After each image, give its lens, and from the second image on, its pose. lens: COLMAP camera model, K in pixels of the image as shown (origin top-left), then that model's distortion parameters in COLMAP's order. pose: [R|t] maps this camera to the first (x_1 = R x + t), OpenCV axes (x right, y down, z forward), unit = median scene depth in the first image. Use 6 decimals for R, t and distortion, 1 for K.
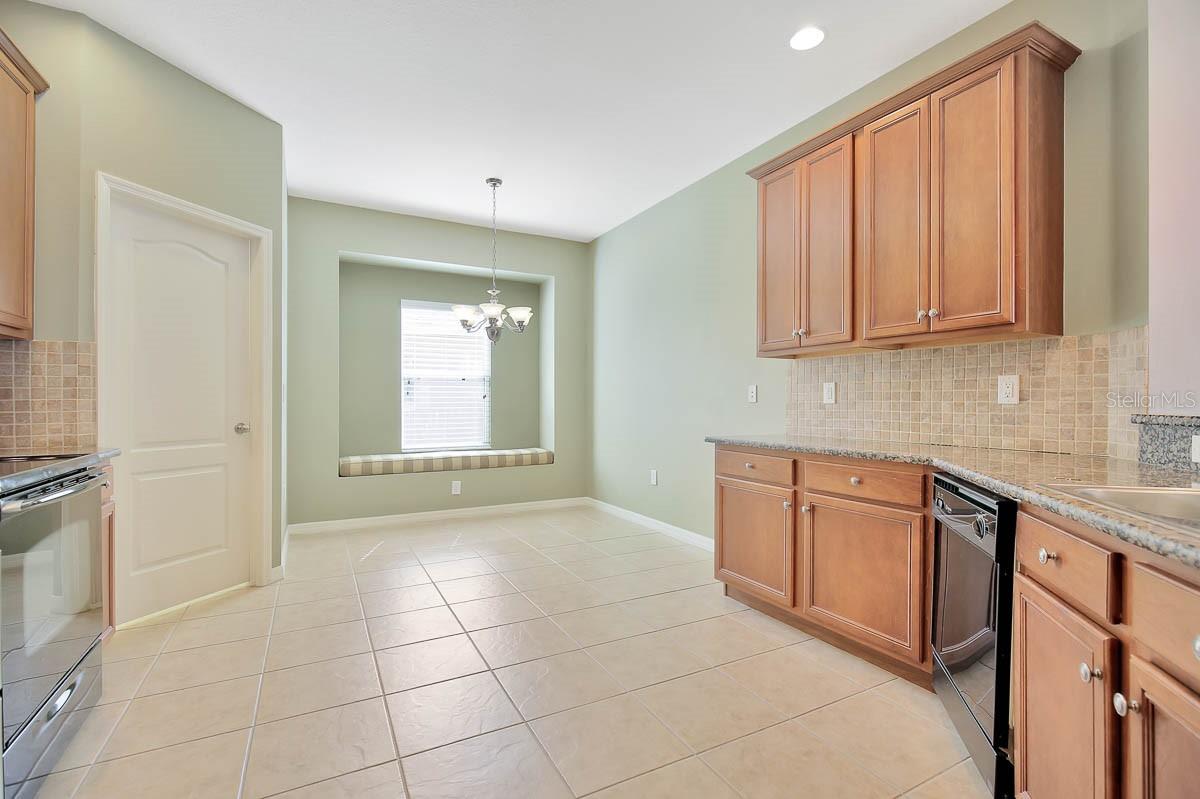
lens RADIAL K [[551.0, 0, 624.3], [0, 551.0, 405.3], [0, 0, 1]] dist [0.005261, -0.001684]
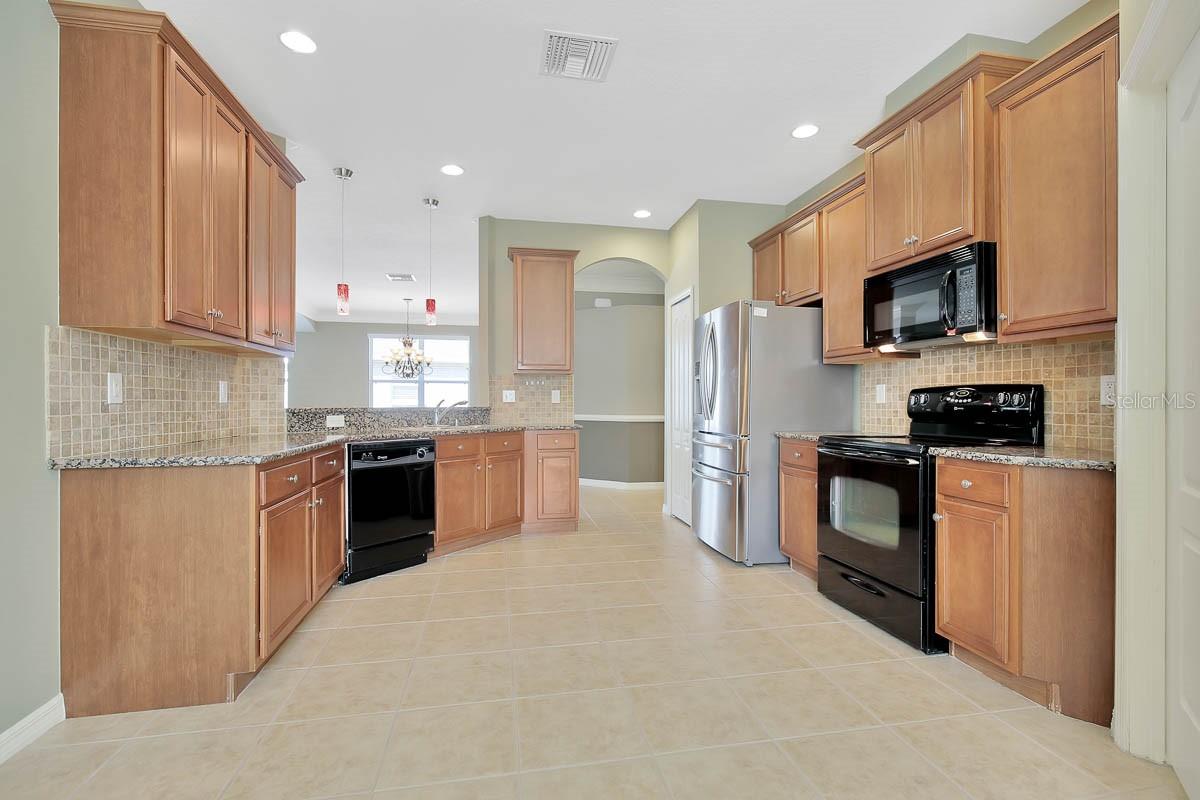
lens RADIAL K [[551.0, 0, 600.0], [0, 551.0, 402.6], [0, 0, 1]] dist [0.005261, -0.001684]
pose [[-0.947346, -0.001412, 0.320207, -0.516050], [0.000092, 0.999989, 0.004684, -0.008801], [-0.320210, 0.004467, -0.947336, 1.767395]]
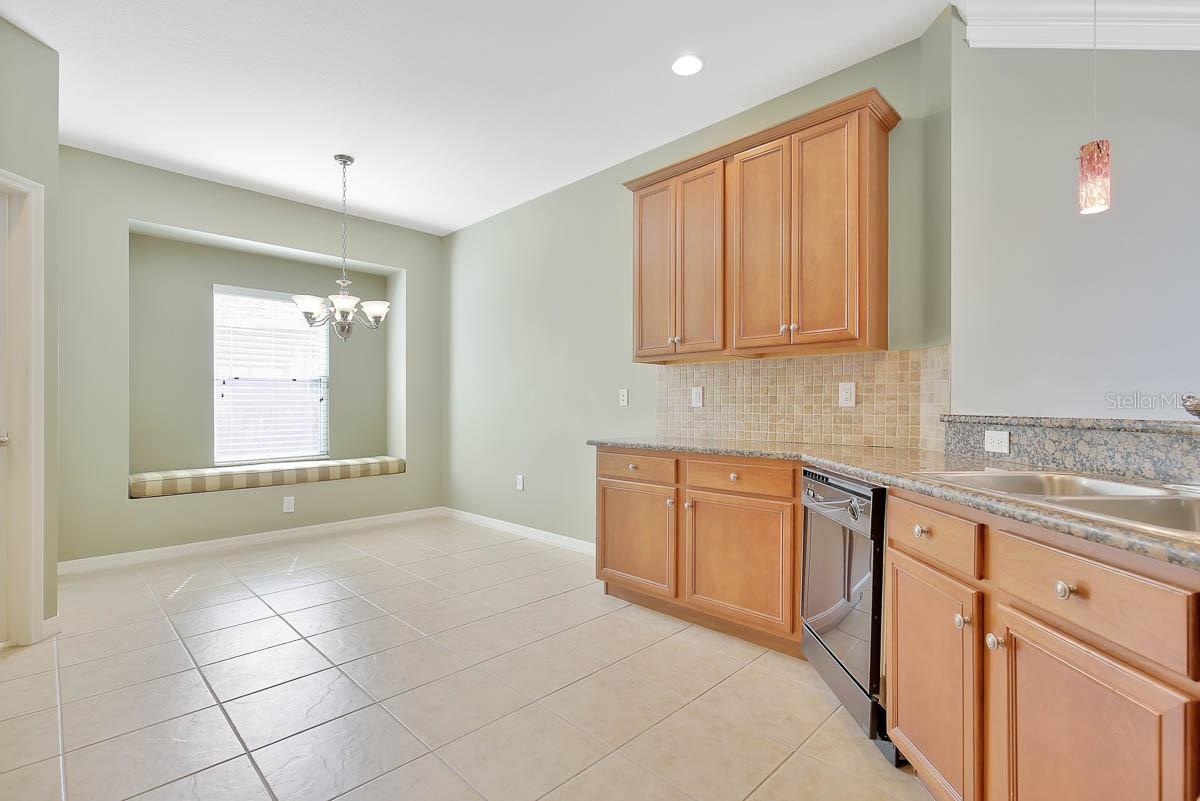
lens RADIAL K [[551.0, 0, 631.5], [0, 551.0, 410.0], [0, 0, 1]] dist [0.005261, -0.001684]
pose [[0.953995, -0.004238, 0.299791, -0.089972], [0.003523, 0.999990, 0.002927, -0.000298], [-0.299801, -0.001737, 0.954000, 0.010851]]
